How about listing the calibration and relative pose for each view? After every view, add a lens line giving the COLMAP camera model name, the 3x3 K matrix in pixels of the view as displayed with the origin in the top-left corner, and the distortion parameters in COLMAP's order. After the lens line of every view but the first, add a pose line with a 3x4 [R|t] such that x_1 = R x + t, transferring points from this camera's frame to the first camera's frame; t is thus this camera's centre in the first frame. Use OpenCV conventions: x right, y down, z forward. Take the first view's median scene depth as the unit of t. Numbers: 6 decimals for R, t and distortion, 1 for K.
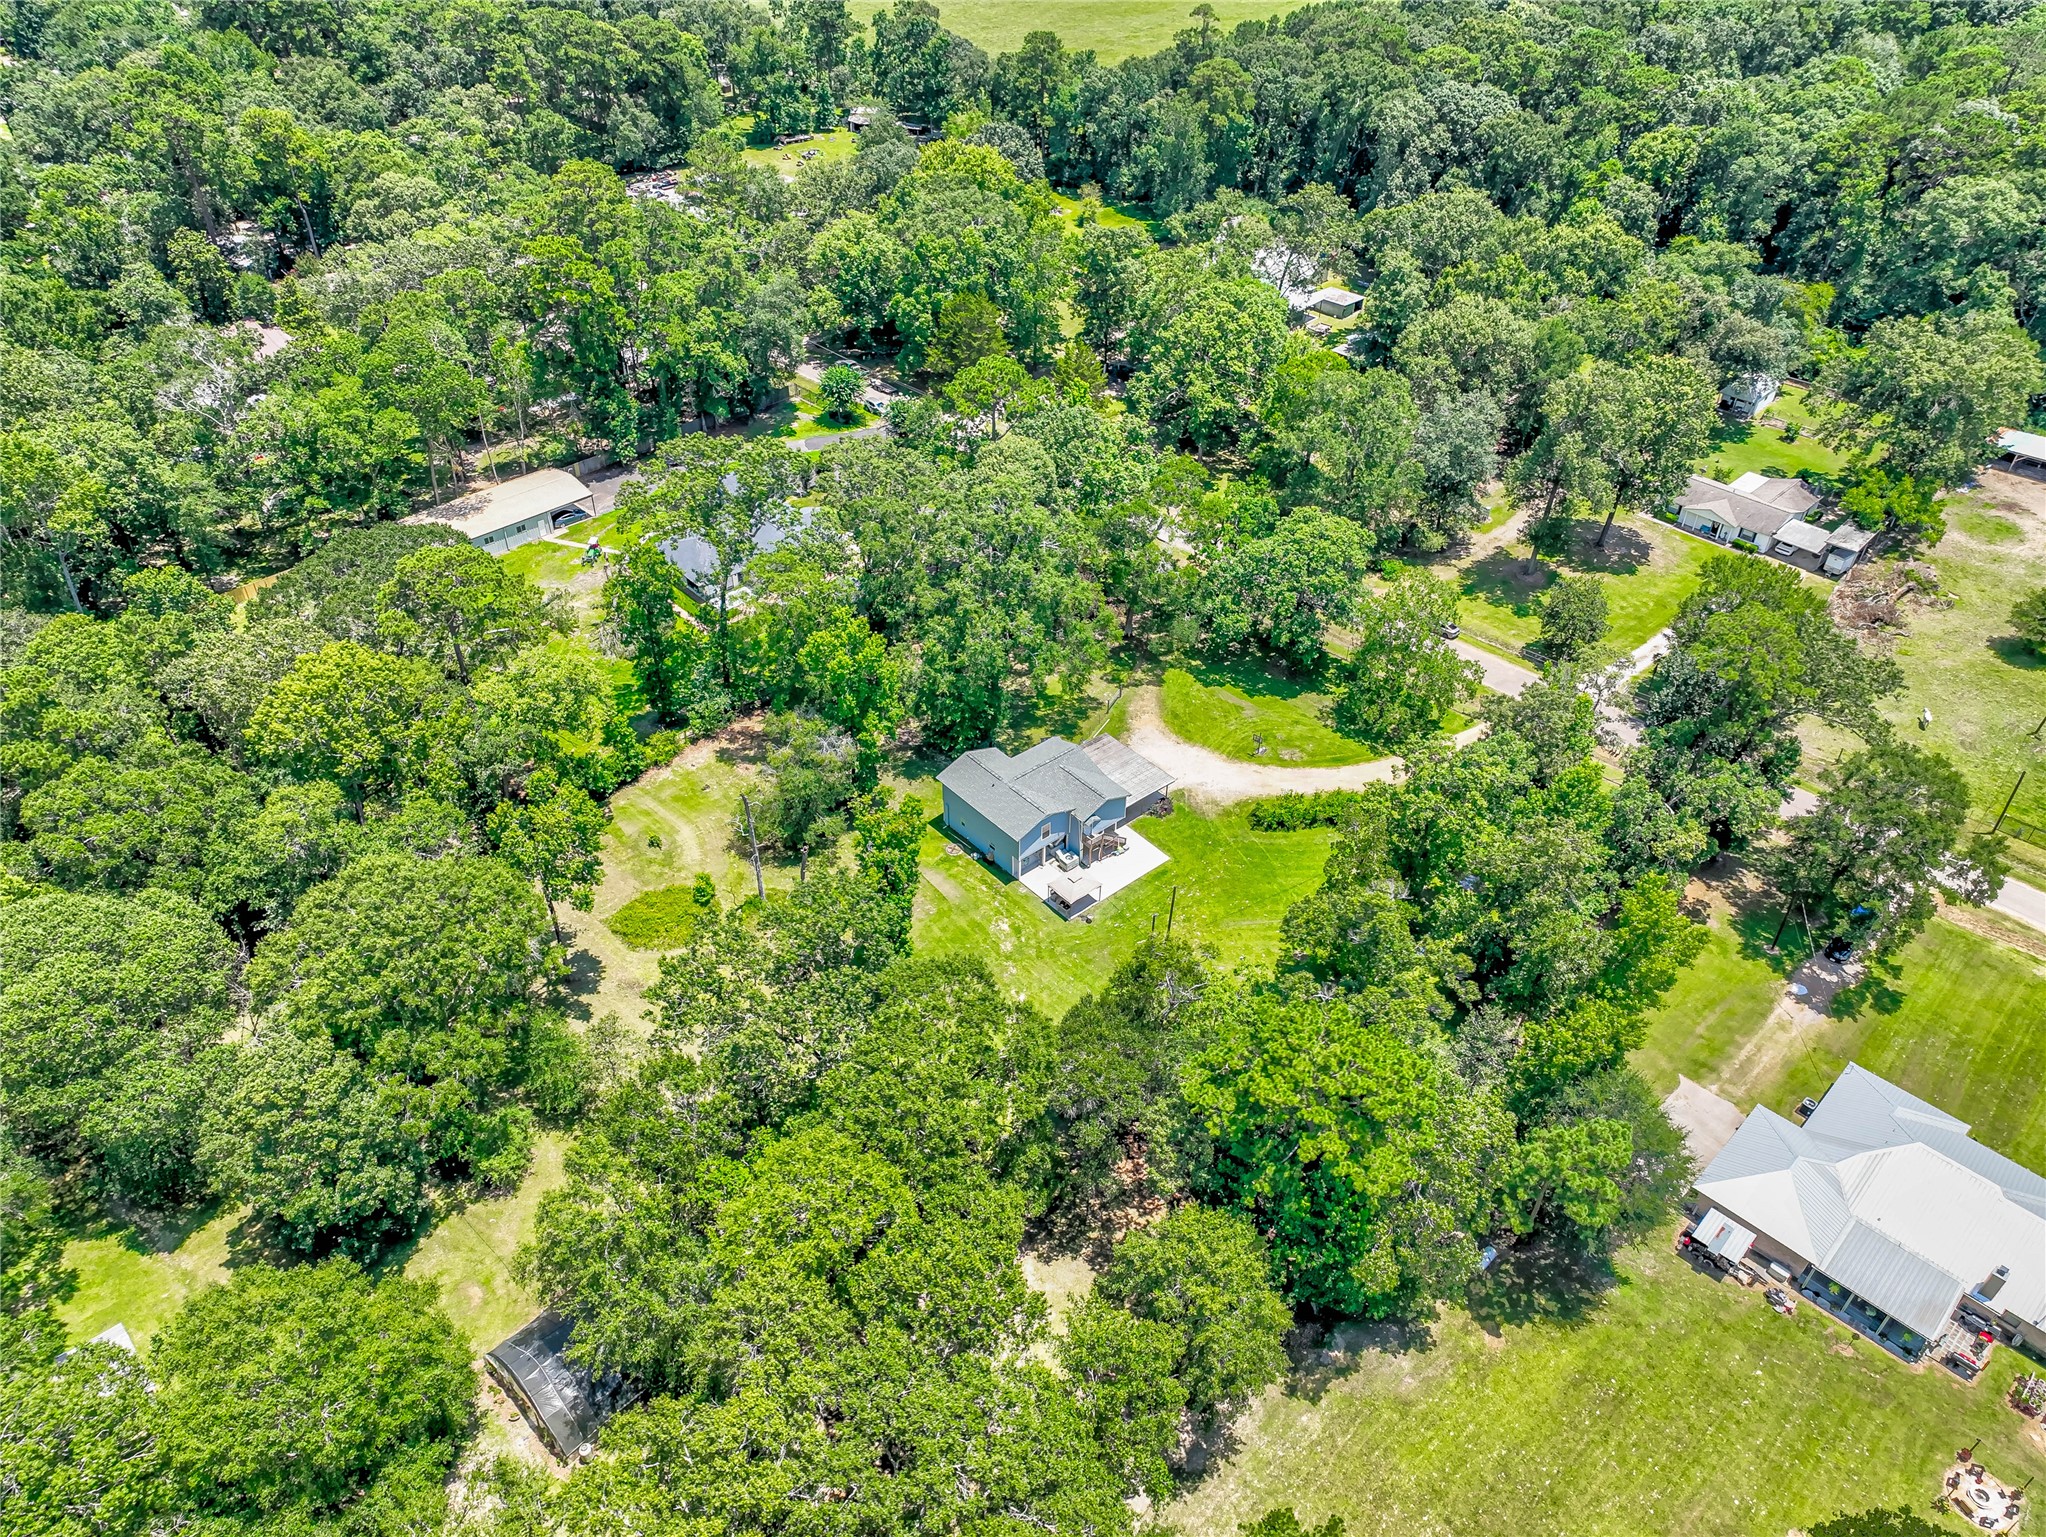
lens RADIAL K [[1436.9, 0, 1025.7], [0, 1436.9, 775.7], [0, 0, 1]] dist [0.005658, 0.027832]
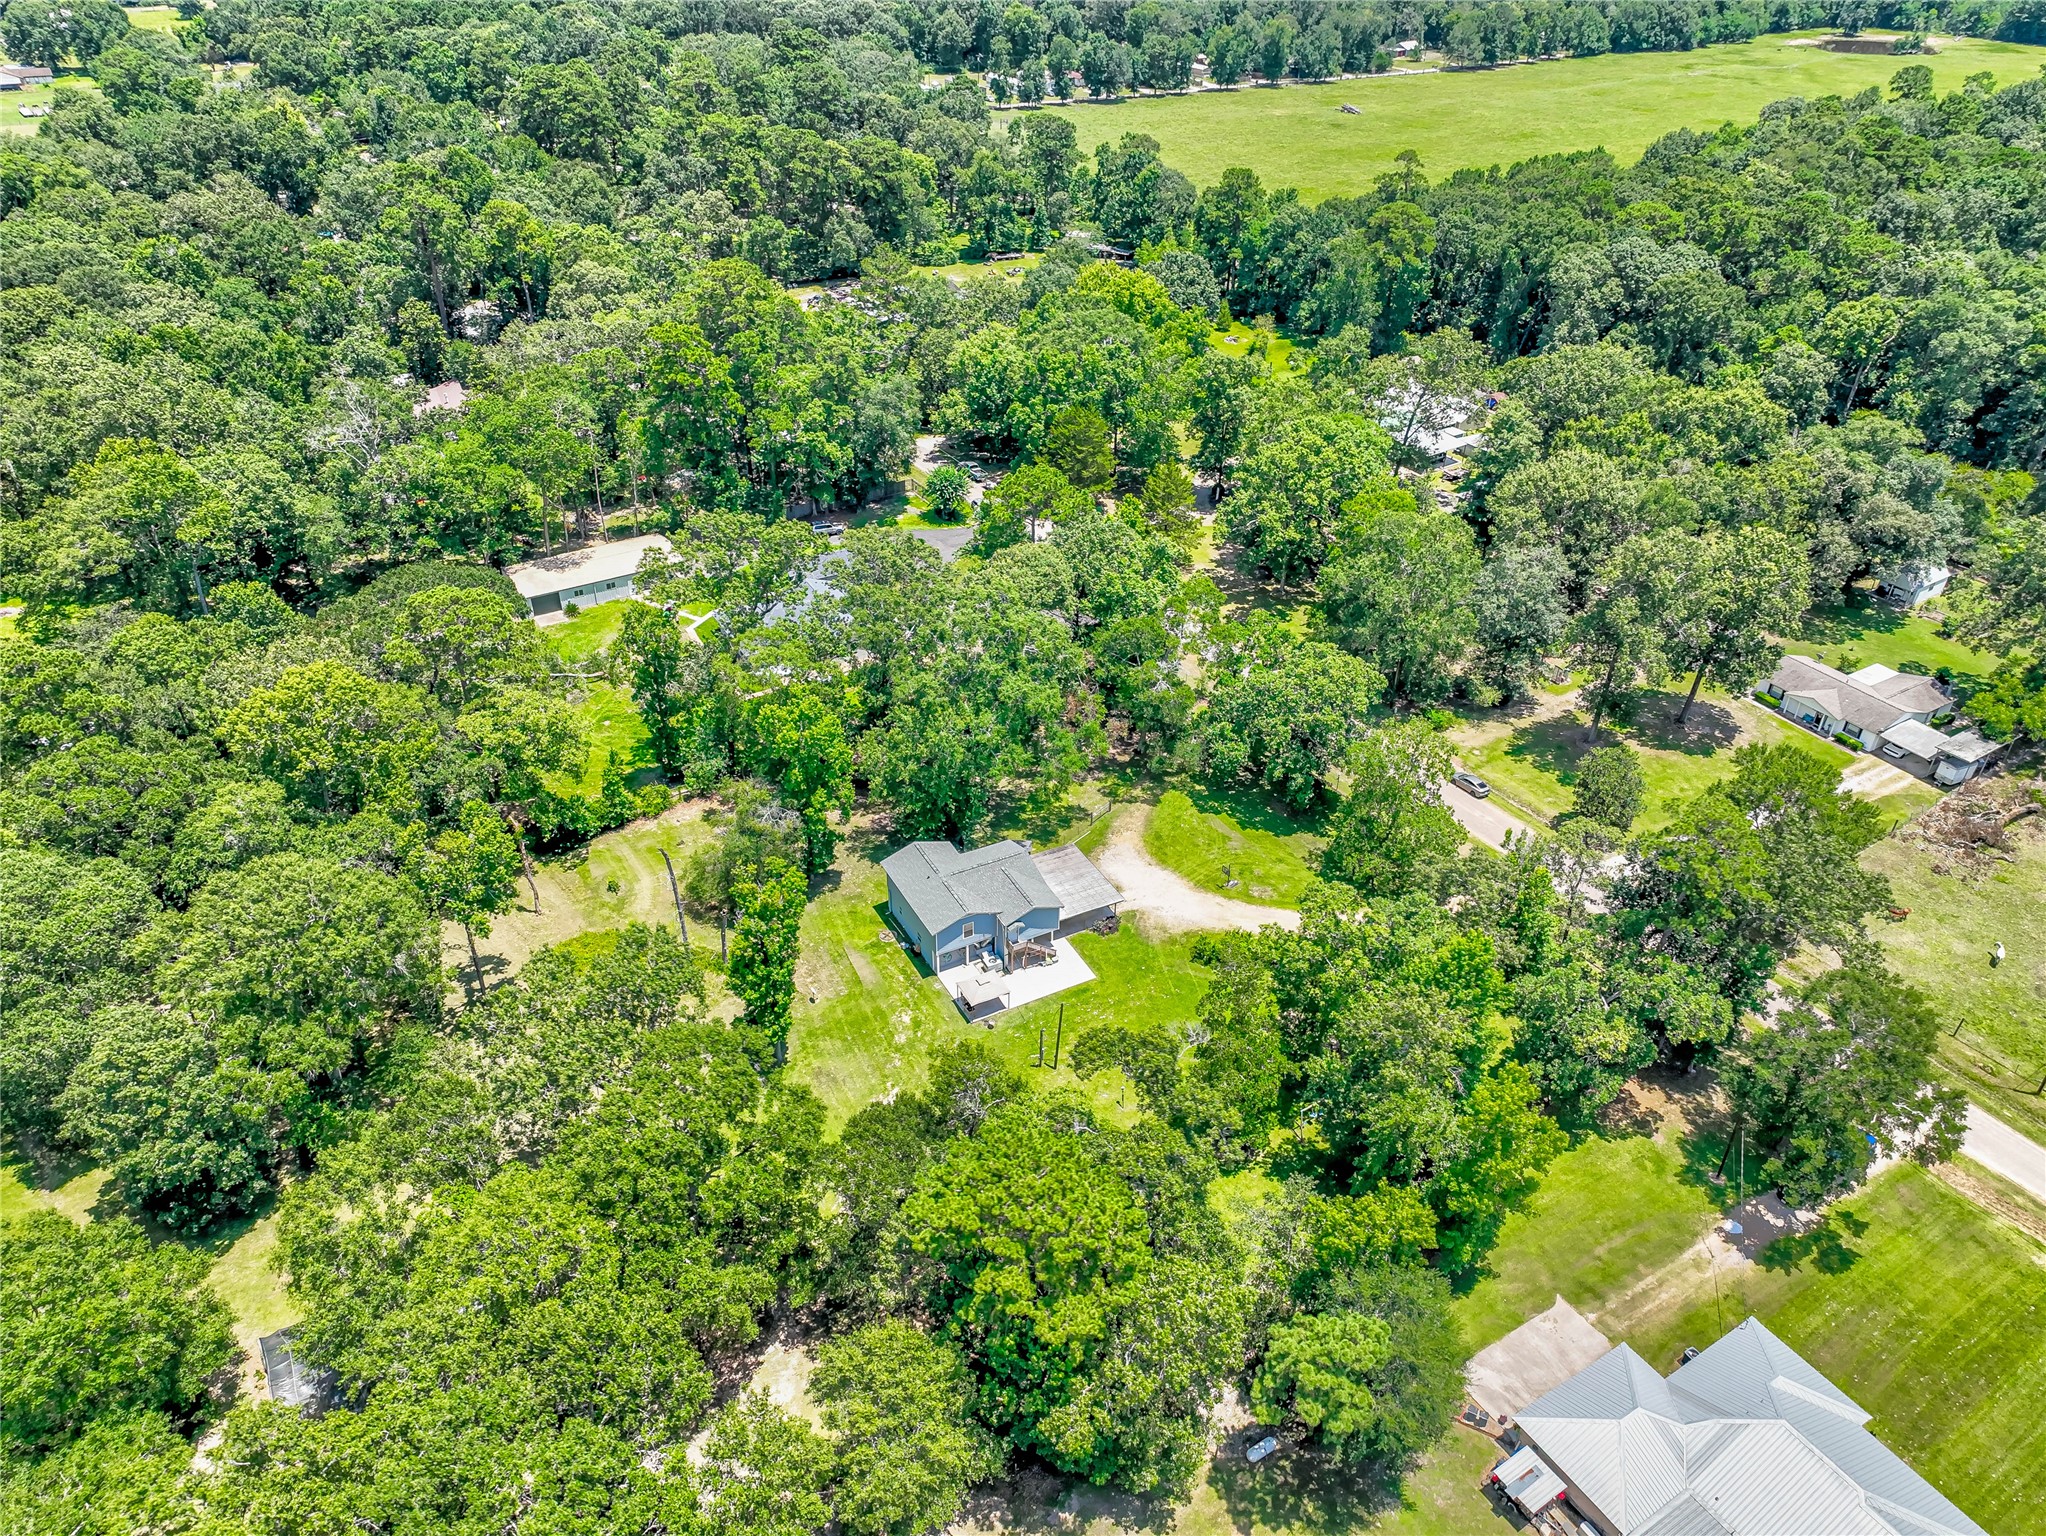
lens RADIAL K [[1436.9, 0, 1025.7], [0, 1436.9, 775.4], [0, 0, 1]] dist [0.005658, 0.027832]
pose [[0.975137, 0.126267, -0.182109, 0.165602], [-0.139860, 0.988115, -0.063786, -0.007194], [0.171890, 0.087669, 0.981207, 0.015539]]
